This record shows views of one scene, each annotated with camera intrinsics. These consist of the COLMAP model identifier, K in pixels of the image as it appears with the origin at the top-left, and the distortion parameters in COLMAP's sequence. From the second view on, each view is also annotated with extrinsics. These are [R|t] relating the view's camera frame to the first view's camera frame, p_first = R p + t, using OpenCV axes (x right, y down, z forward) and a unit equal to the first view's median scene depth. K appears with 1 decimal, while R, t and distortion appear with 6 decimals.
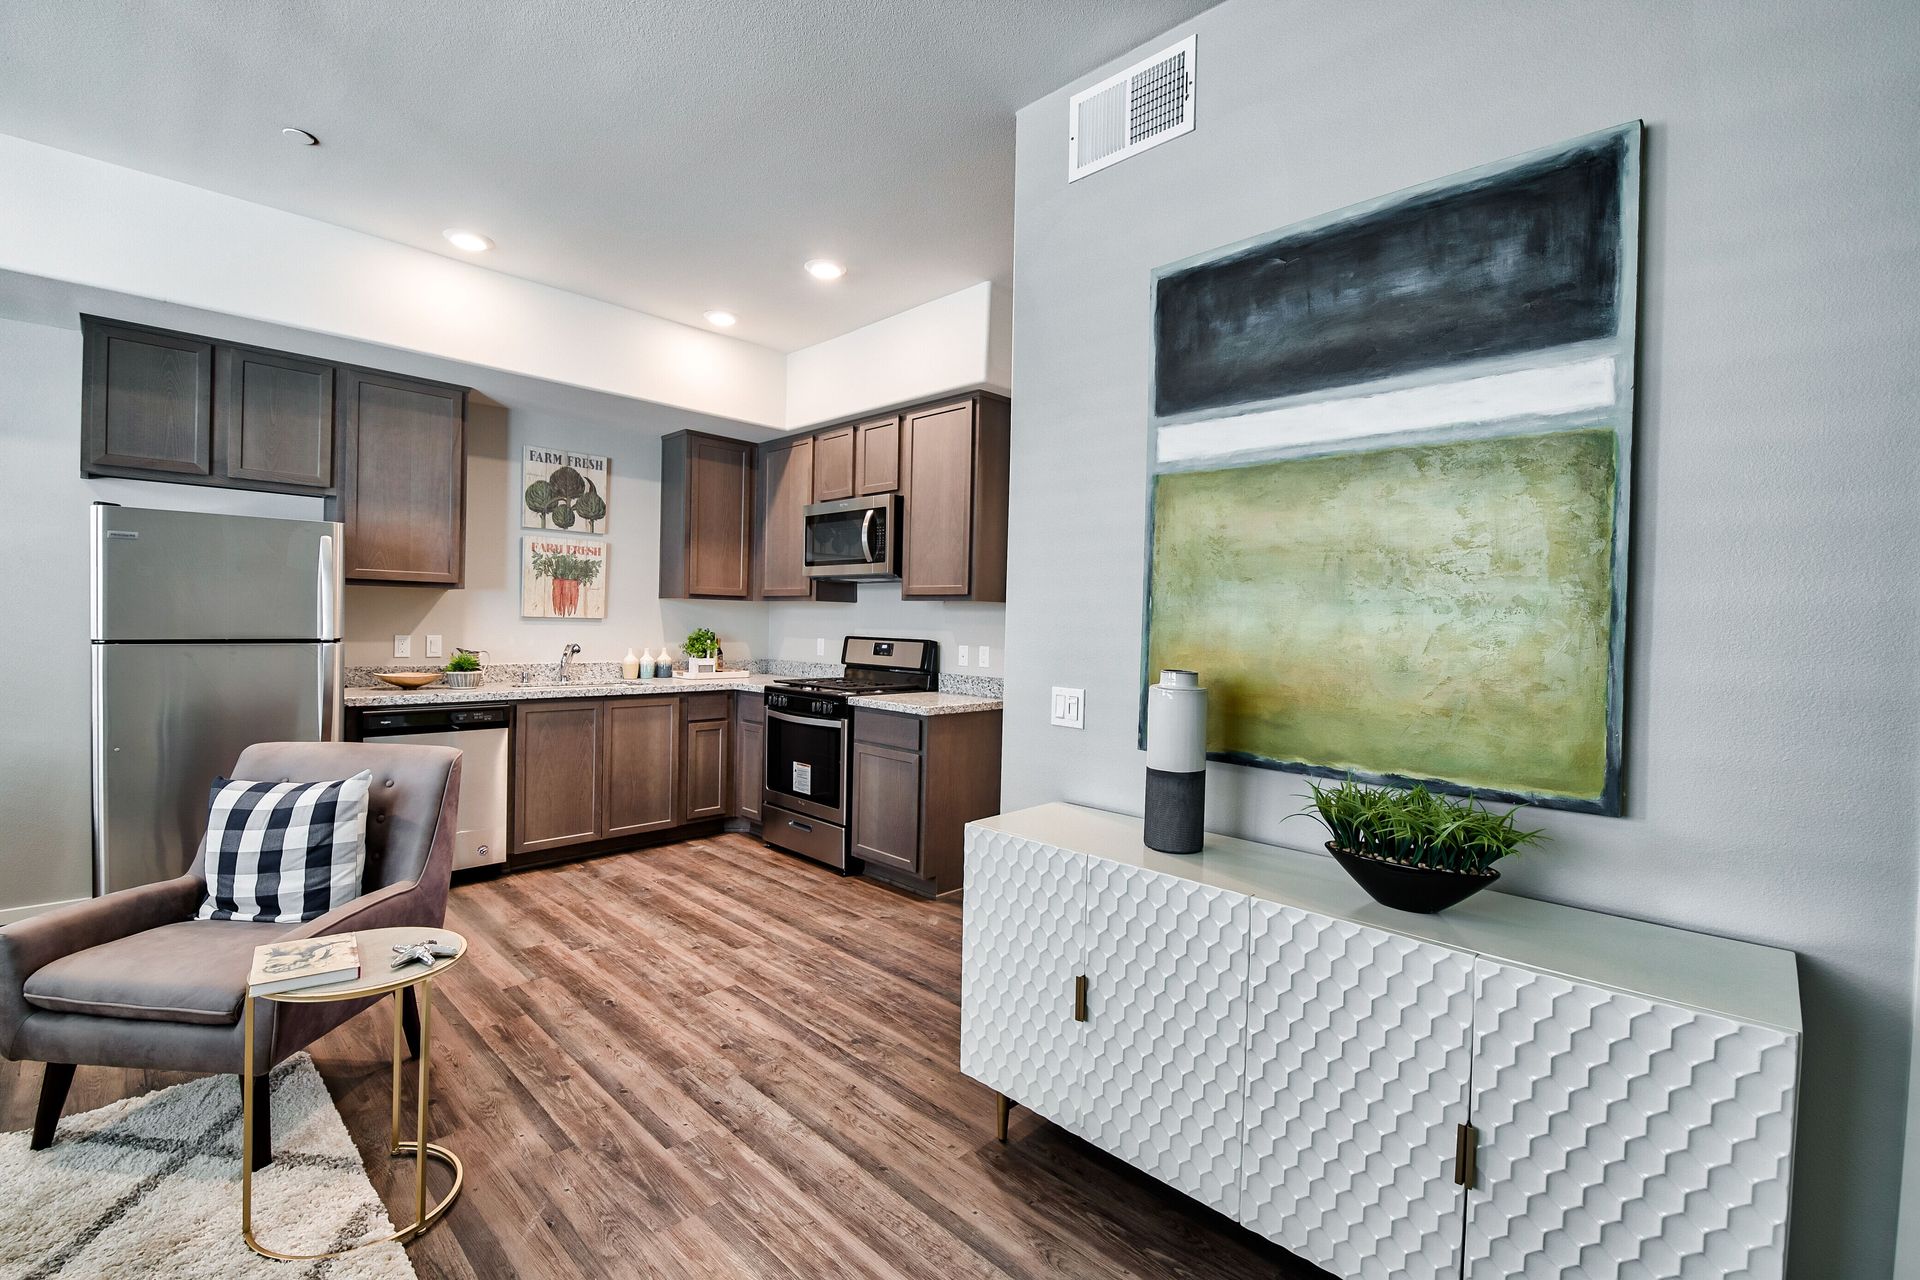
lens RADIAL K [[839.4, 0, 956.2], [0, 839.4, 637.3], [0, 0, 1]] dist [-0.012417, -0.002789]
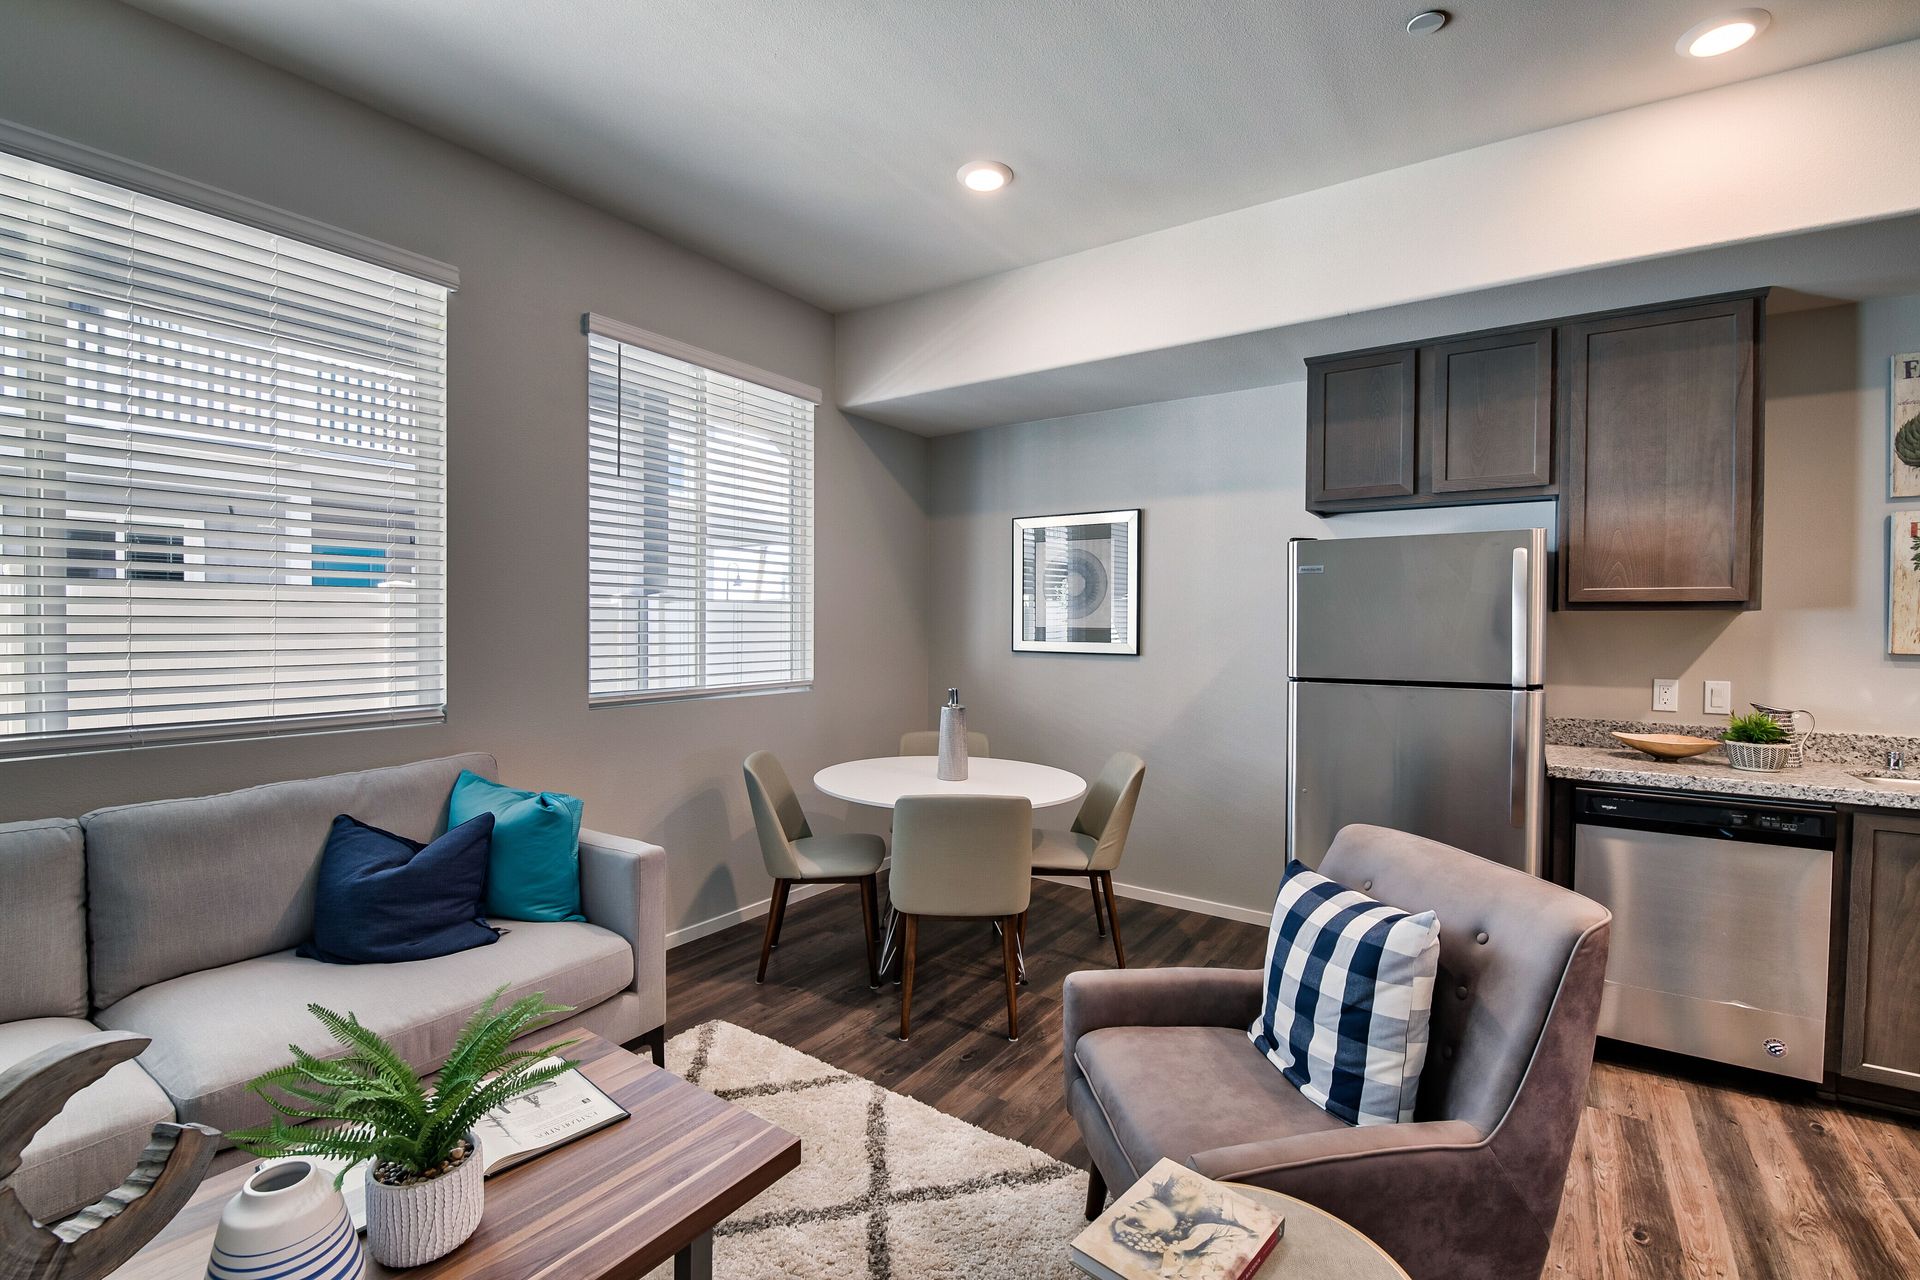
lens RADIAL K [[839.4, 0, 952.6], [0, 839.4, 637.7], [0, 0, 1]] dist [-0.012417, -0.002789]
pose [[0.160816, -0.004911, -0.986972, -0.081013], [-0.021728, 0.999728, -0.008515, -0.020438], [0.986745, 0.022814, 0.160666, 0.329634]]
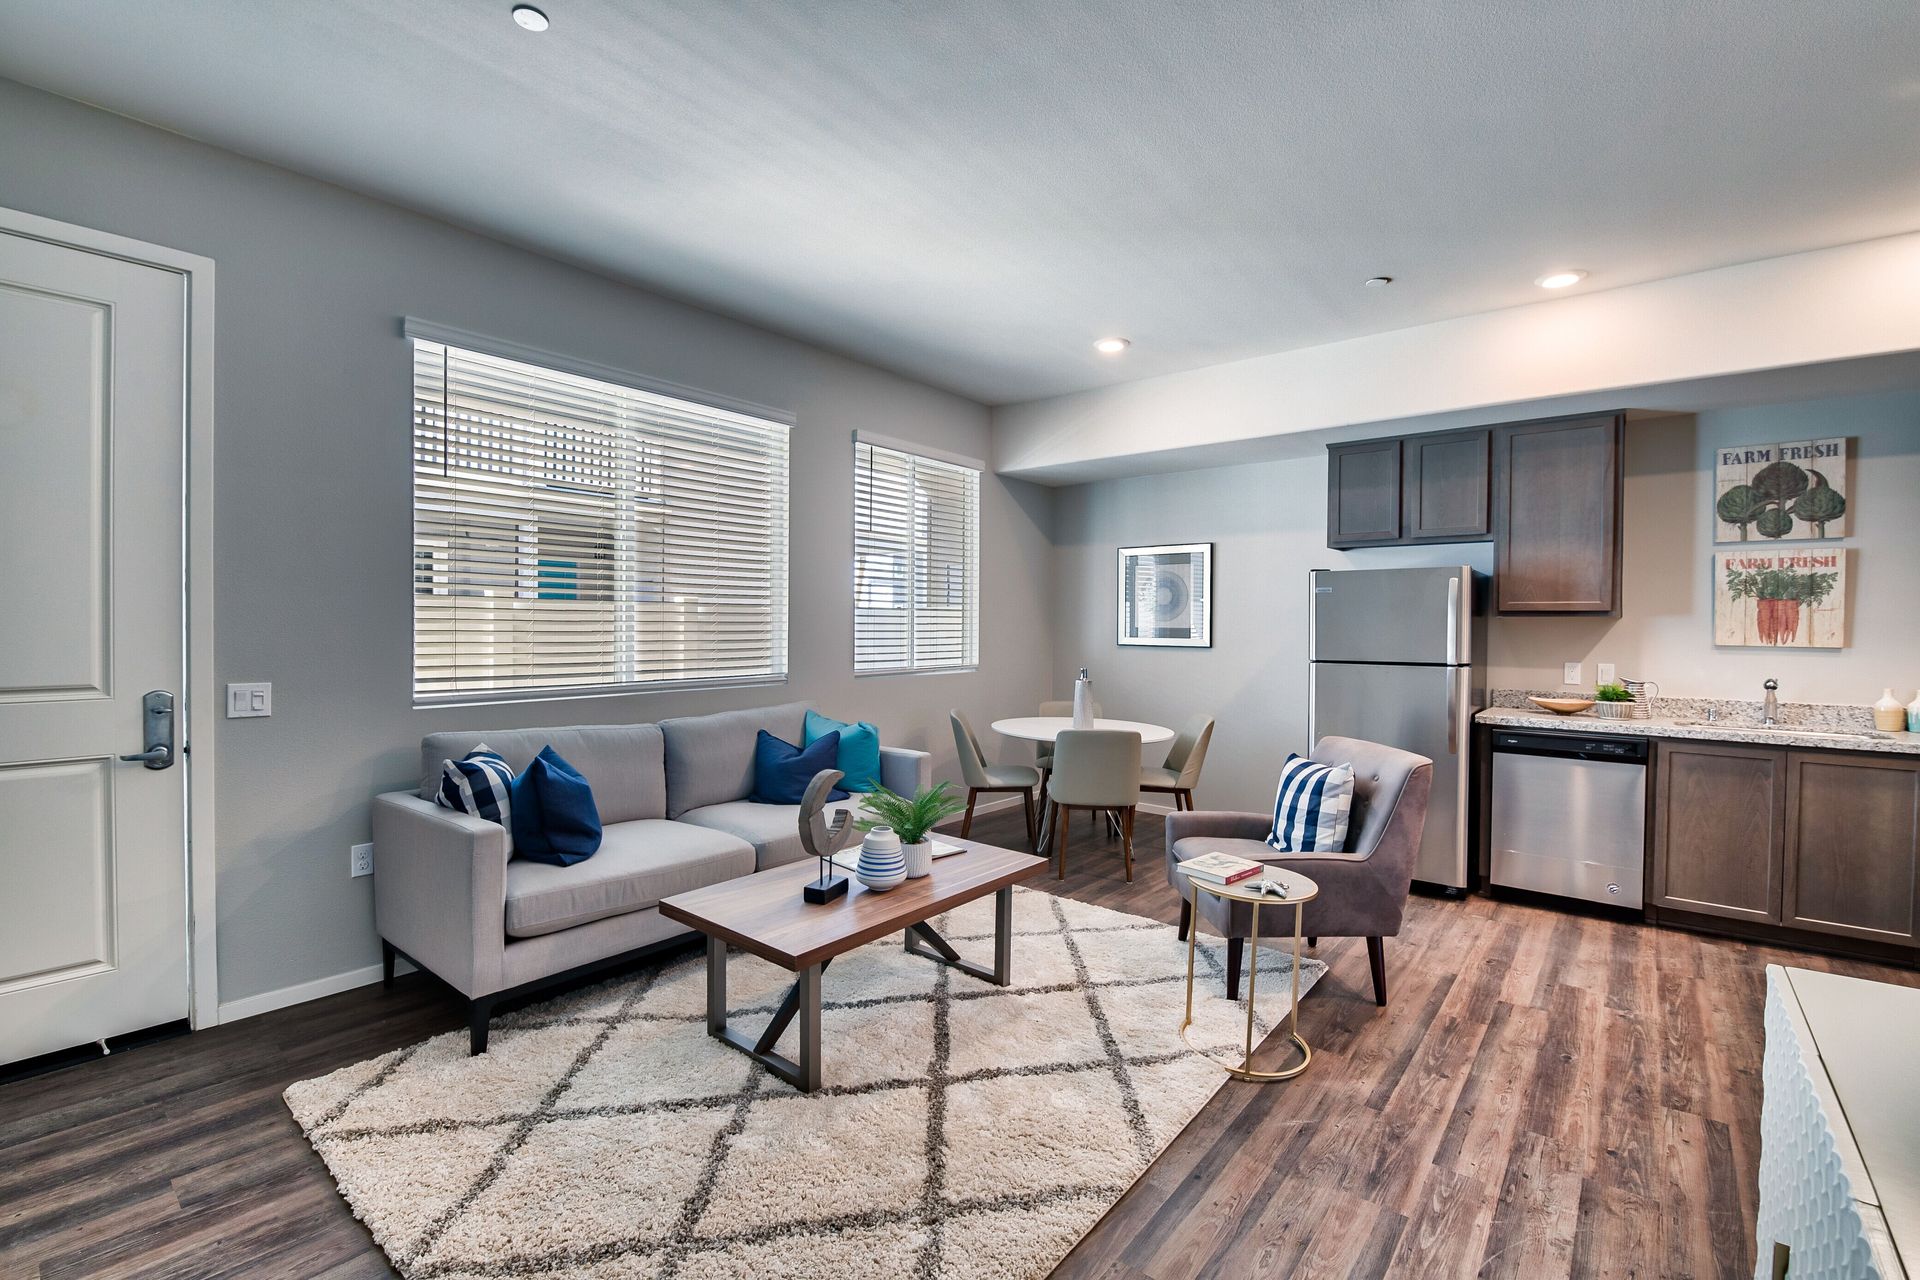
lens RADIAL K [[839.4, 0, 947.7], [0, 839.4, 637.4], [0, 0, 1]] dist [-0.012417, -0.002789]
pose [[0.069517, -0.005295, -0.997567, 0.346181], [-0.024092, 0.999685, -0.006985, -0.008920], [0.997290, 0.024519, 0.069367, 0.168974]]
